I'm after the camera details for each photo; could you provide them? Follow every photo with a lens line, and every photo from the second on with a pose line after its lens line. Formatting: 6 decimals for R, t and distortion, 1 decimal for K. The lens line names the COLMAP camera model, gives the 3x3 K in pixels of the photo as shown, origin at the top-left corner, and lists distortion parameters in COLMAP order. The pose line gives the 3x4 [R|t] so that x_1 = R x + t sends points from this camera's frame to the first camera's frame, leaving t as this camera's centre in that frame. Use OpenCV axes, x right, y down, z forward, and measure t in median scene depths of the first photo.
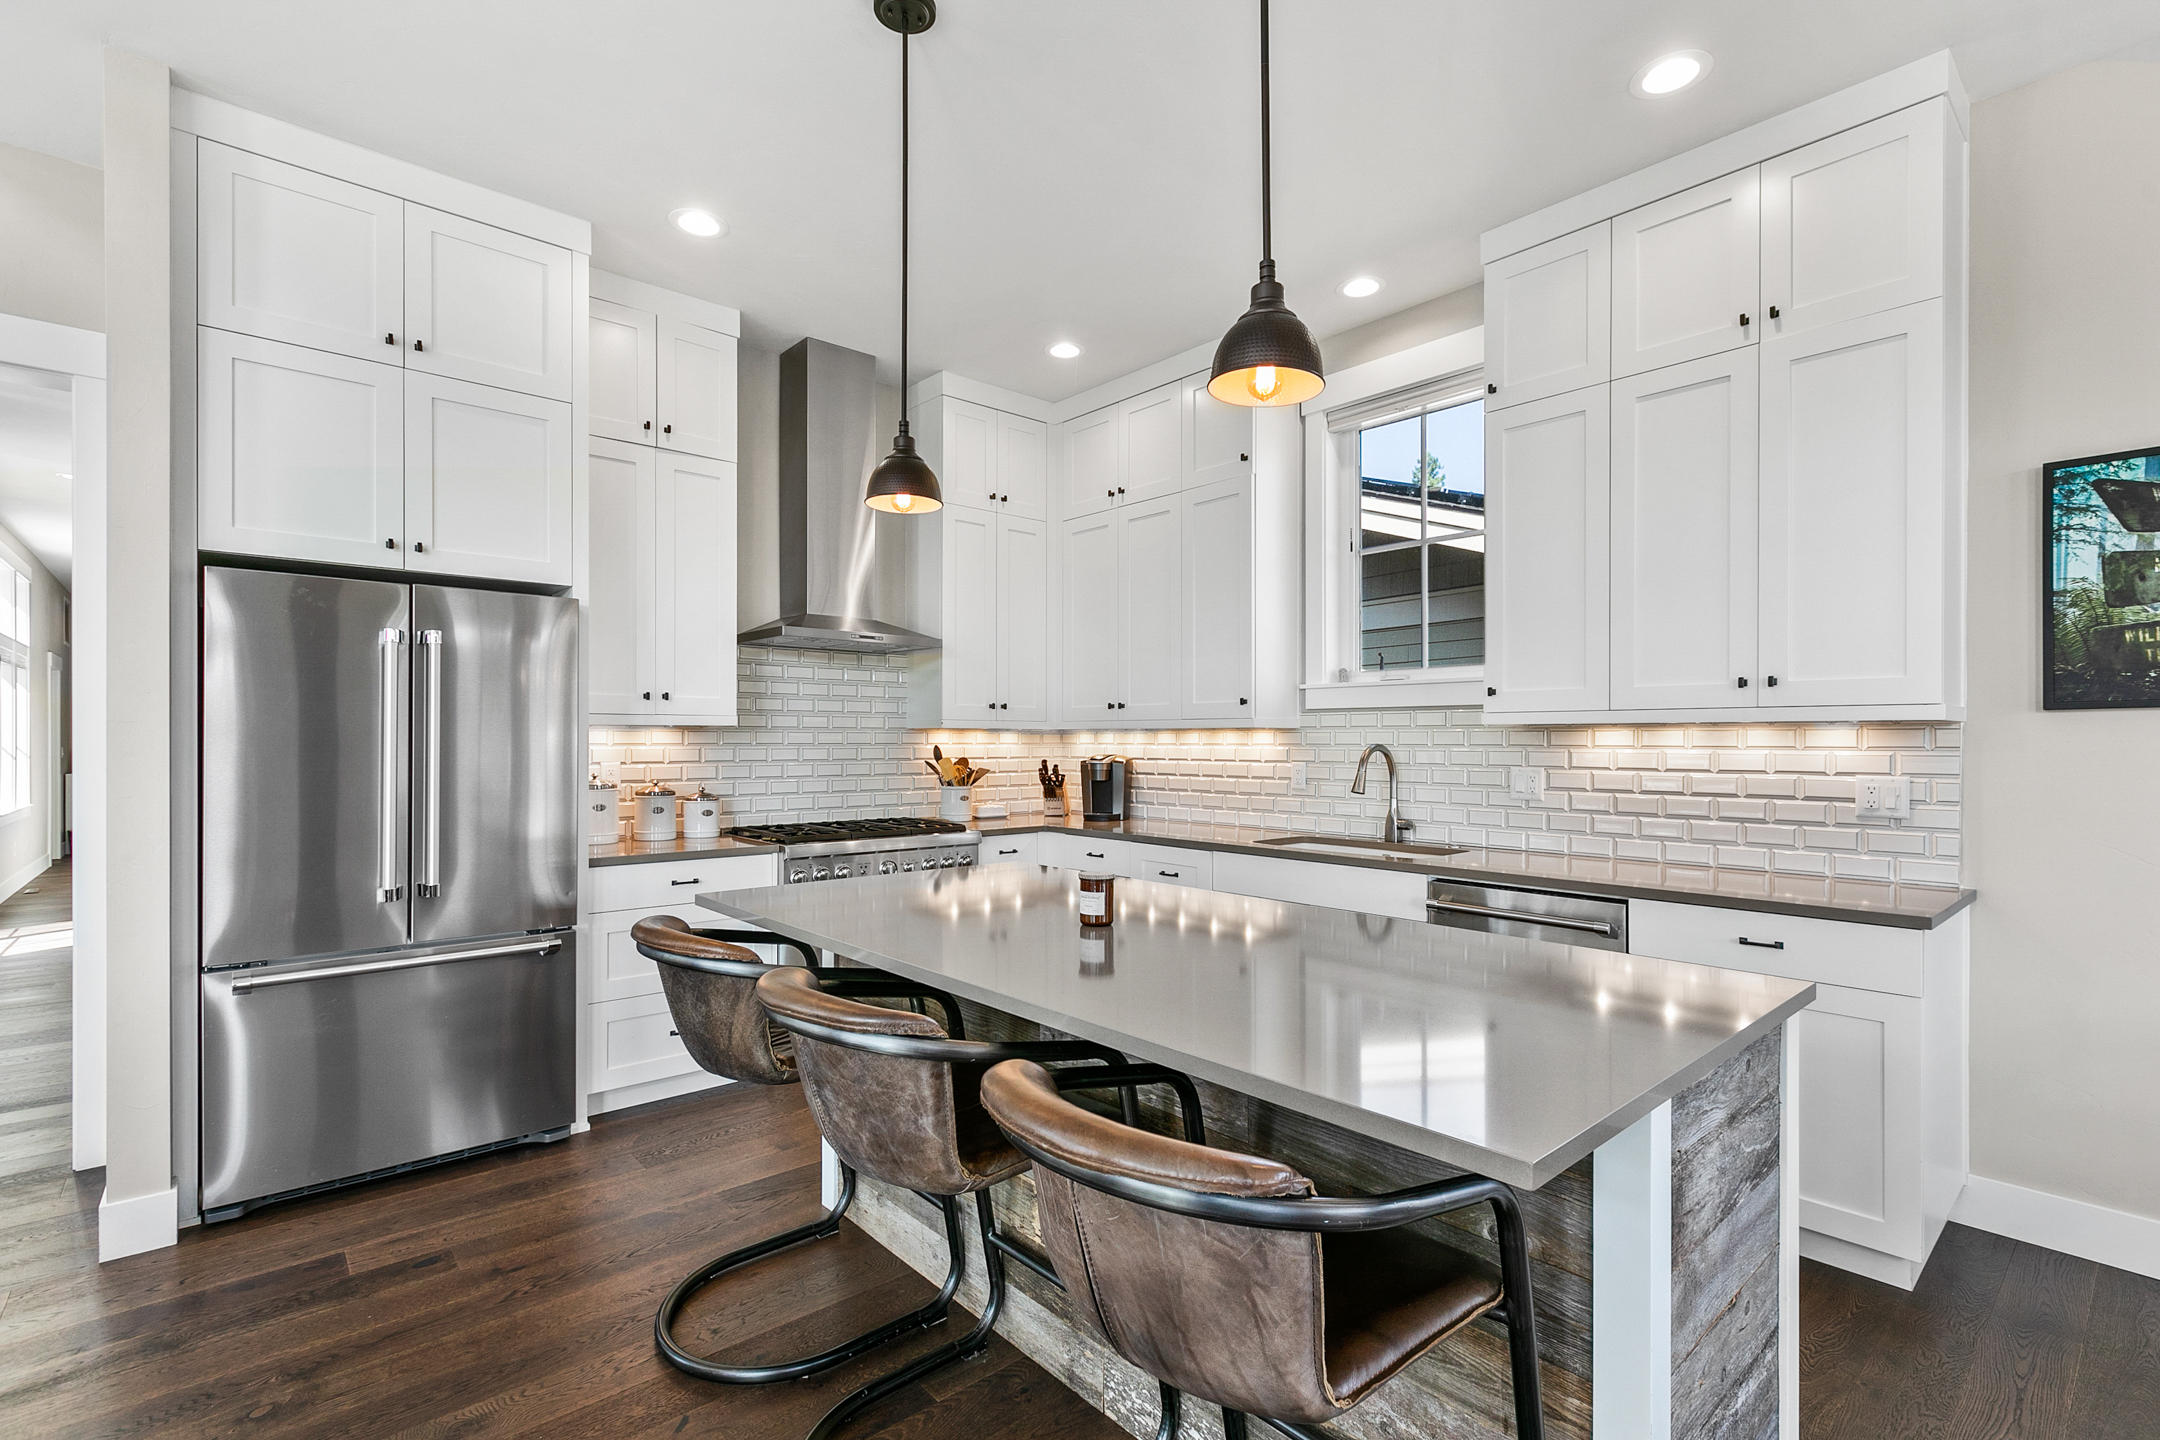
lens RADIAL K [[966.8, 0, 1078.1], [0, 966.8, 752.5], [0, 0, 1]] dist [0.002338, -0.000750]
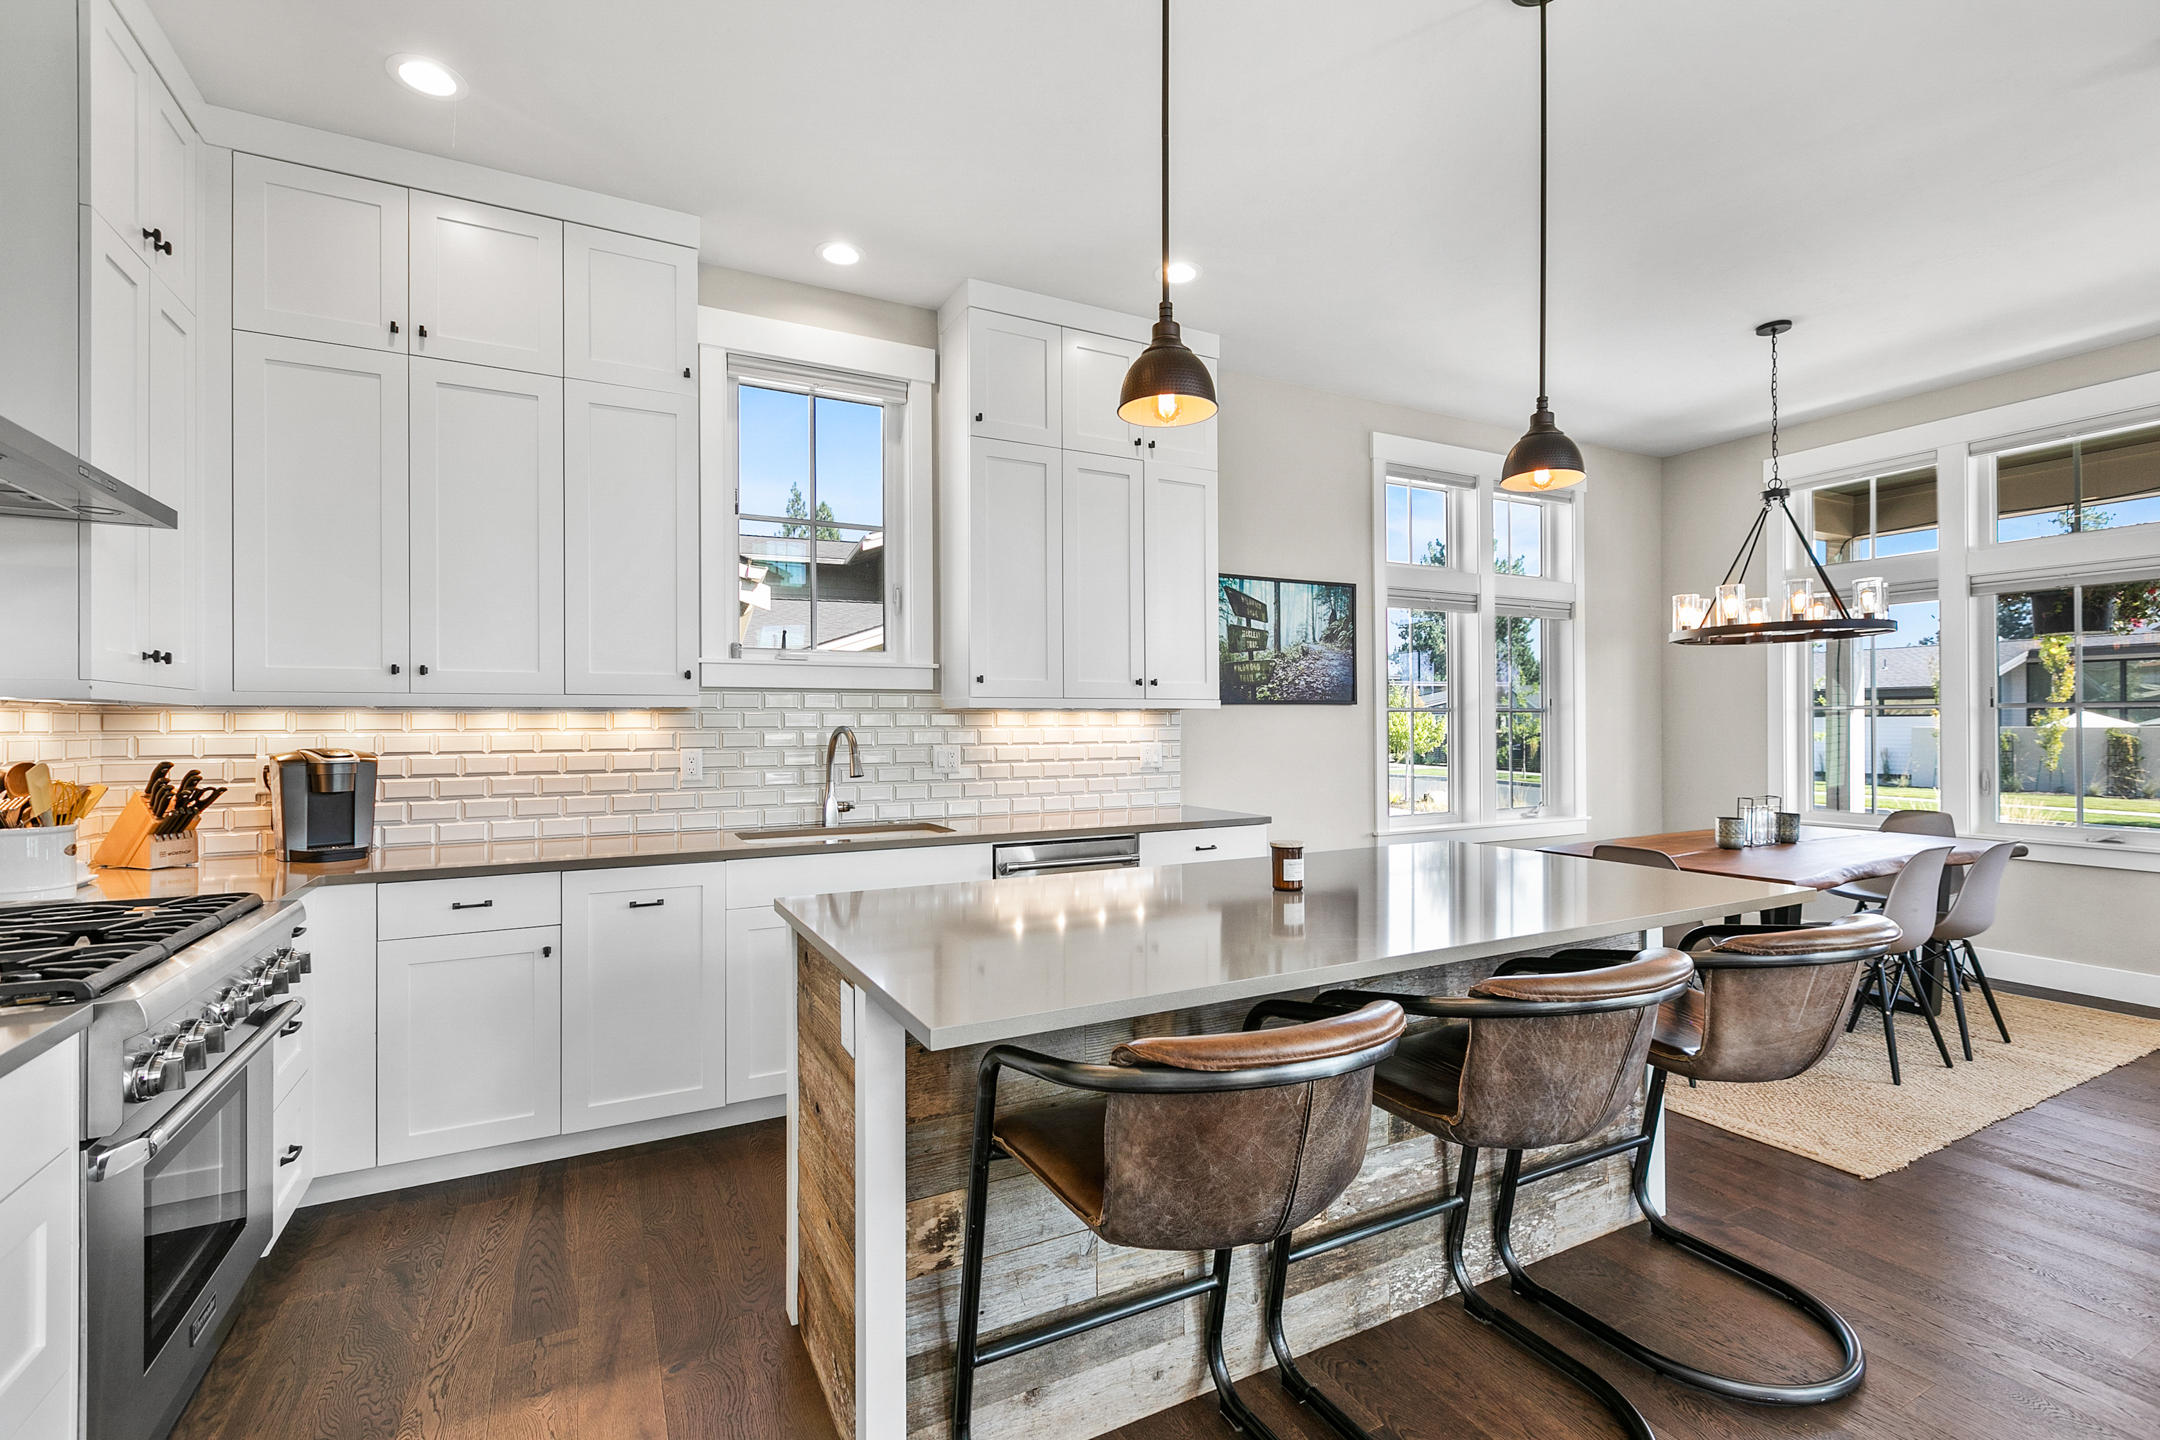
lens RADIAL K [[966.8, 0, 1082.9], [0, 966.8, 715.7], [0, 0, 1]] dist [0.002338, -0.000750]
pose [[0.235262, 0.003927, 0.971924, -0.539361], [0.016014, 0.999840, -0.007916, -0.006922], [-0.971800, 0.017426, 0.235161, 0.499676]]
